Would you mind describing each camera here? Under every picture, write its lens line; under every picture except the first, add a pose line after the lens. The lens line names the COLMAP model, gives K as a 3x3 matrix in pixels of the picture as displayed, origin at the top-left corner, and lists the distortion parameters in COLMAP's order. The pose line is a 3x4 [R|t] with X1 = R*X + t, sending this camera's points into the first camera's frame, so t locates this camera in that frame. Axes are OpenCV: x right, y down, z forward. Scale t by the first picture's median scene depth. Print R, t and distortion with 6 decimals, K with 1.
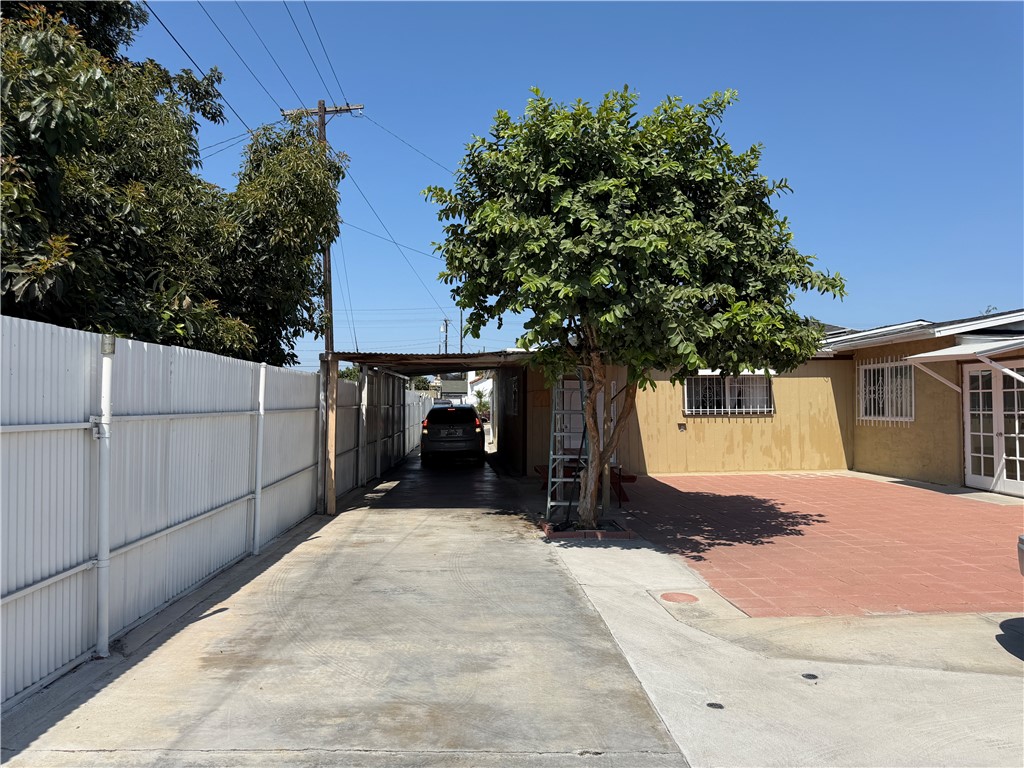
lens RADIAL K [[718.9, 0, 511.7], [0, 718.9, 375.1], [0, 0, 1]] dist [0.062910, -0.076167]
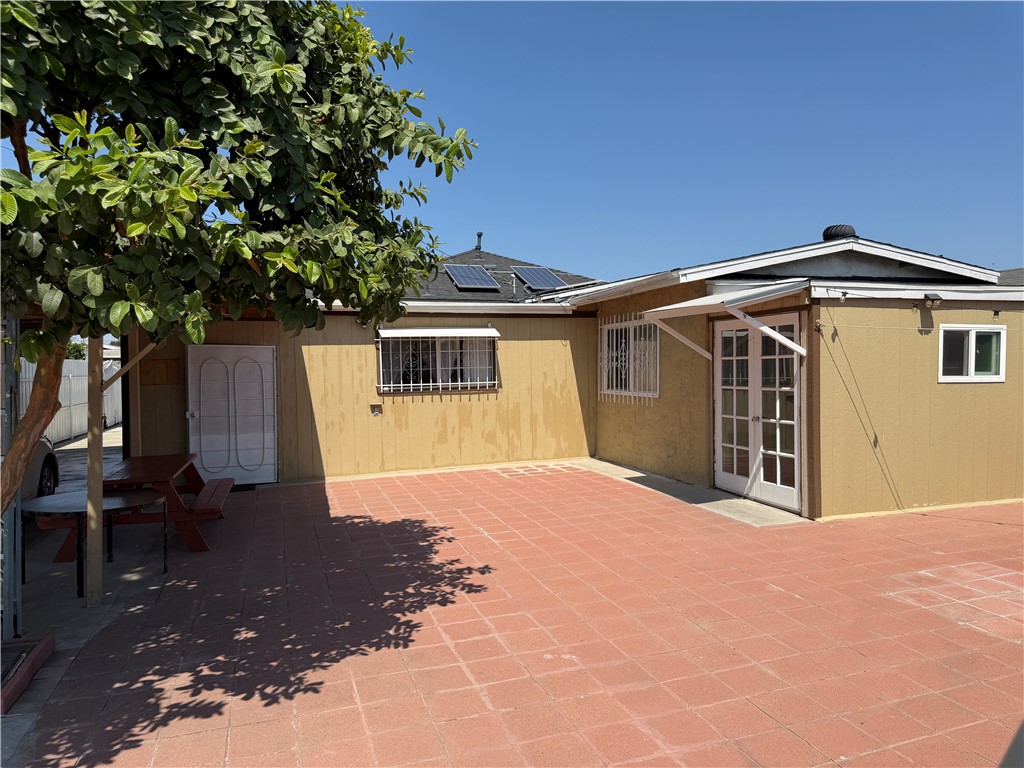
lens RADIAL K [[718.9, 0, 509.5], [0, 718.9, 382.0], [0, 0, 1]] dist [0.062910, -0.076167]
pose [[0.969552, -0.018512, 0.244183, 0.196899], [0.003159, 0.998001, 0.063120, -0.000589], [-0.244863, -0.060426, 0.967673, 0.280525]]
